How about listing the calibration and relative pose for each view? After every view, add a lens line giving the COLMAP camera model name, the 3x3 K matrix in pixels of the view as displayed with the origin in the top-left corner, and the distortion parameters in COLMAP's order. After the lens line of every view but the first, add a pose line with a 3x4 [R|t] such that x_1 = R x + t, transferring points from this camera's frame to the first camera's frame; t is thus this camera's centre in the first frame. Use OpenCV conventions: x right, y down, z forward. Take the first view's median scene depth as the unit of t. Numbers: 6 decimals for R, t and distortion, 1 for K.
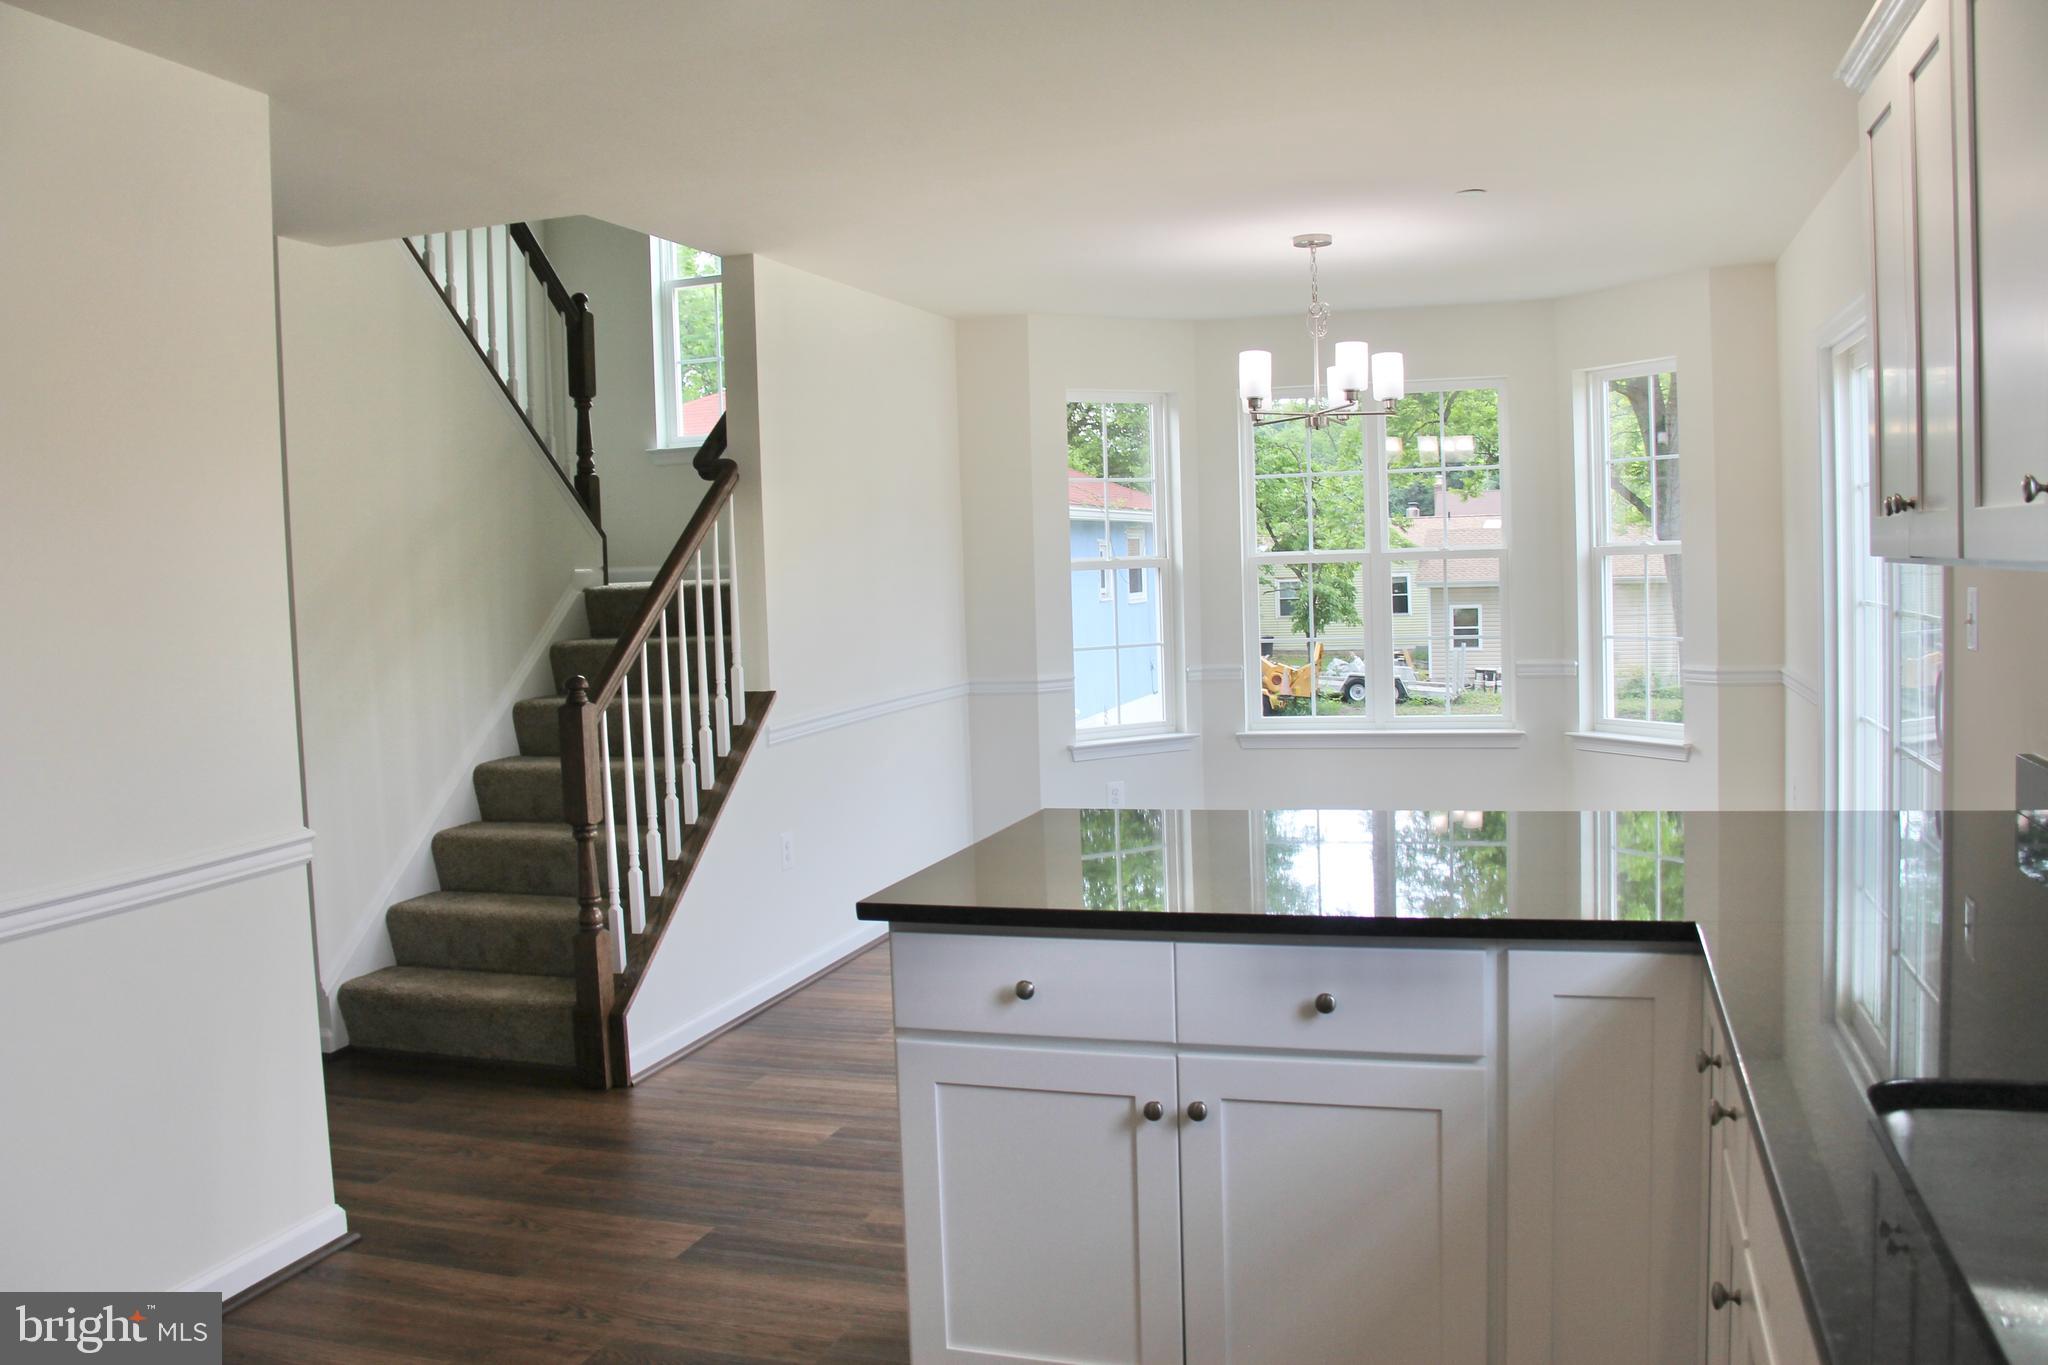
lens RADIAL K [[1766.5, 0, 1037.5], [0, 1766.5, 675.6], [0, 0, 1]] dist [-0.160083, 0.110715]
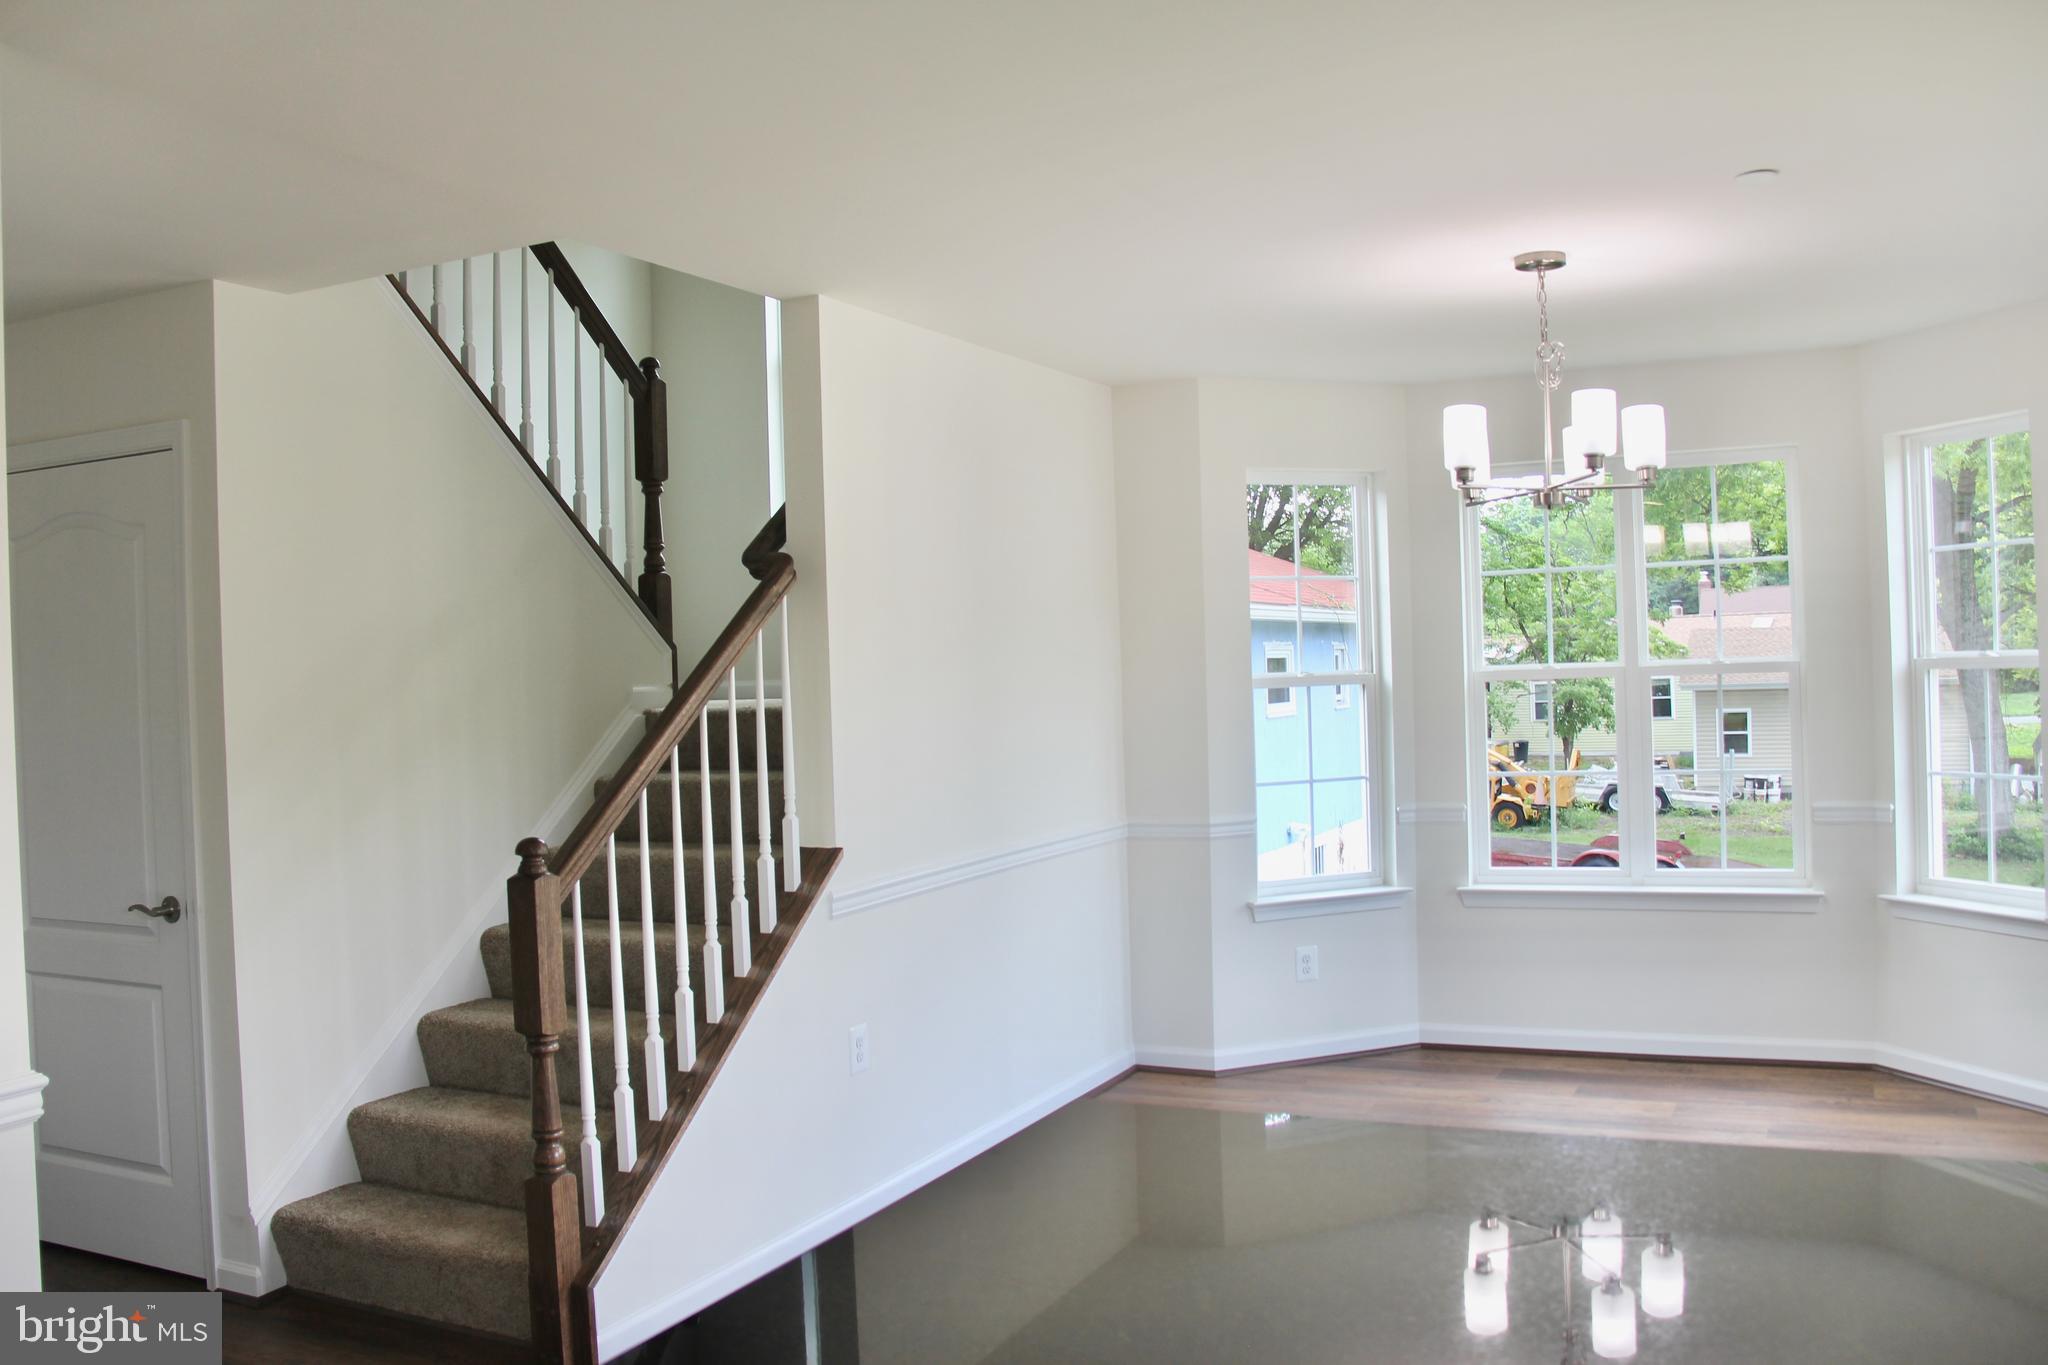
lens RADIAL K [[1766.5, 0, 1011.6], [0, 1766.5, 680.9], [0, 0, 1]] dist [-0.160083, 0.110715]
pose [[0.987805, 0.002782, -0.155671, 0.043218], [-0.011051, 0.998571, -0.052281, -0.022423], [0.155303, 0.053364, 0.986425, 0.208230]]
